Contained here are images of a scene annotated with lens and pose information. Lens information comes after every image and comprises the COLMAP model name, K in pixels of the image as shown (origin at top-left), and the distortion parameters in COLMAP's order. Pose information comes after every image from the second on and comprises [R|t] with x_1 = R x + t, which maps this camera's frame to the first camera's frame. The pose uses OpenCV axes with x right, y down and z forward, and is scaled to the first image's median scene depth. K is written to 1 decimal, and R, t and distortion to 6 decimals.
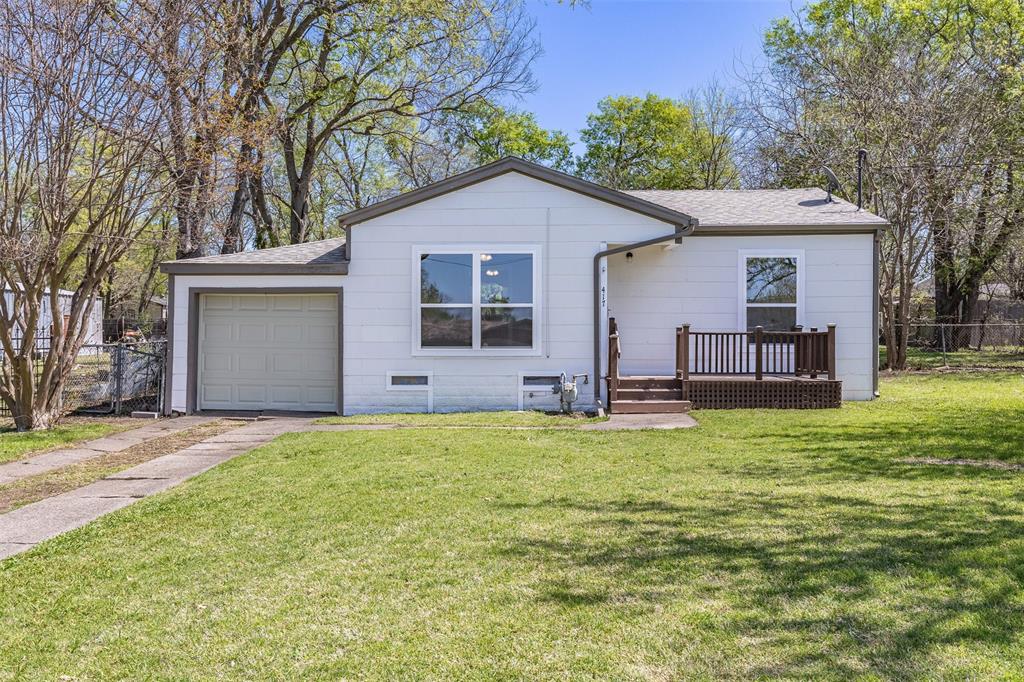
lens RADIAL K [[847.4, 0, 512.0], [0, 847.4, 341.0], [0, 0, 1]] dist [0.003301, 0.001232]
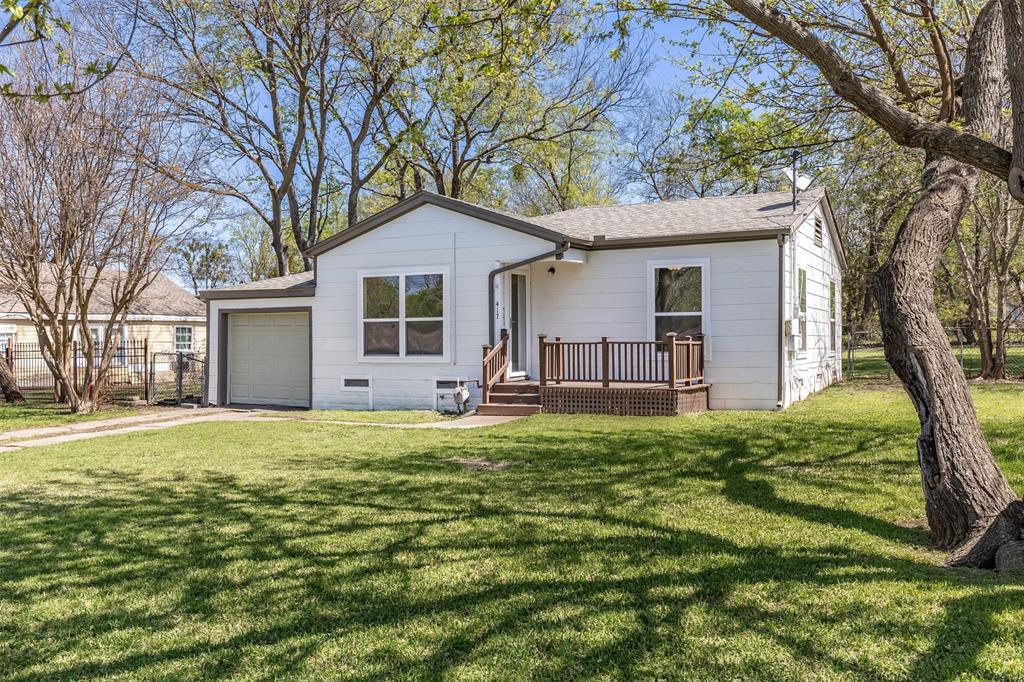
lens RADIAL K [[847.4, 0, 512.0], [0, 847.4, 341.0], [0, 0, 1]] dist [0.003301, 0.001232]
pose [[0.913545, -0.005309, -0.406703, 0.570463], [0.002695, 0.999972, -0.006999, -0.003851], [0.406729, 0.005298, 0.913533, -0.007568]]
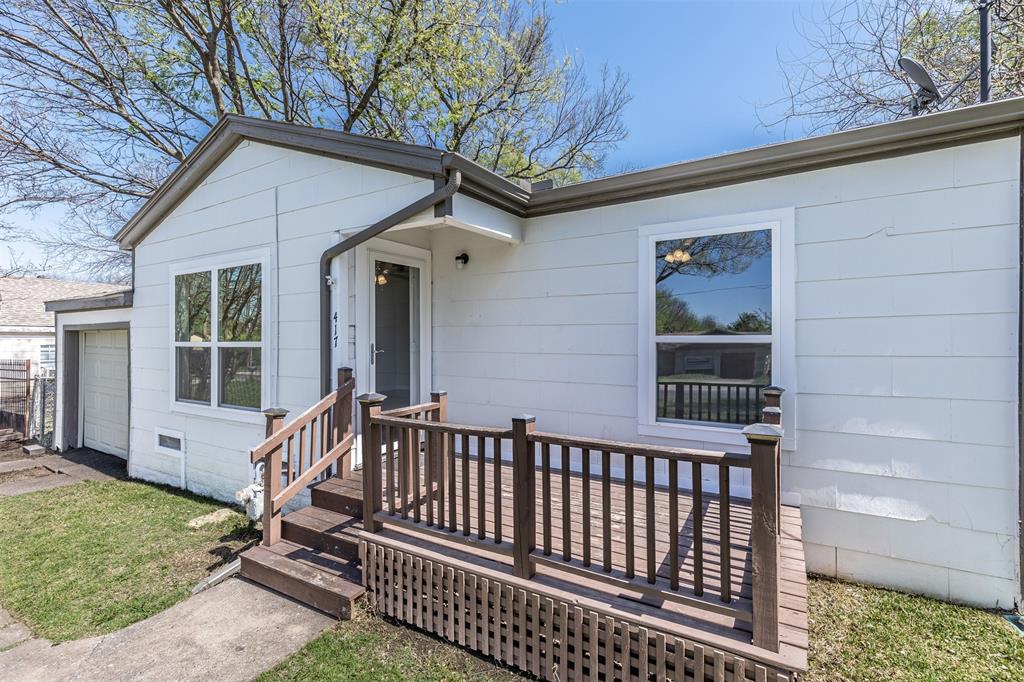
lens RADIAL K [[459.7, 0, 512.0], [0, 459.7, 341.0], [0, 0, 1]] dist [-0.001001, -0.000011]
pose [[0.886789, -0.002038, -0.462171, 0.345994], [0.000044, 0.999991, -0.004326, -0.042954], [0.462175, 0.003816, 0.886780, 0.776558]]
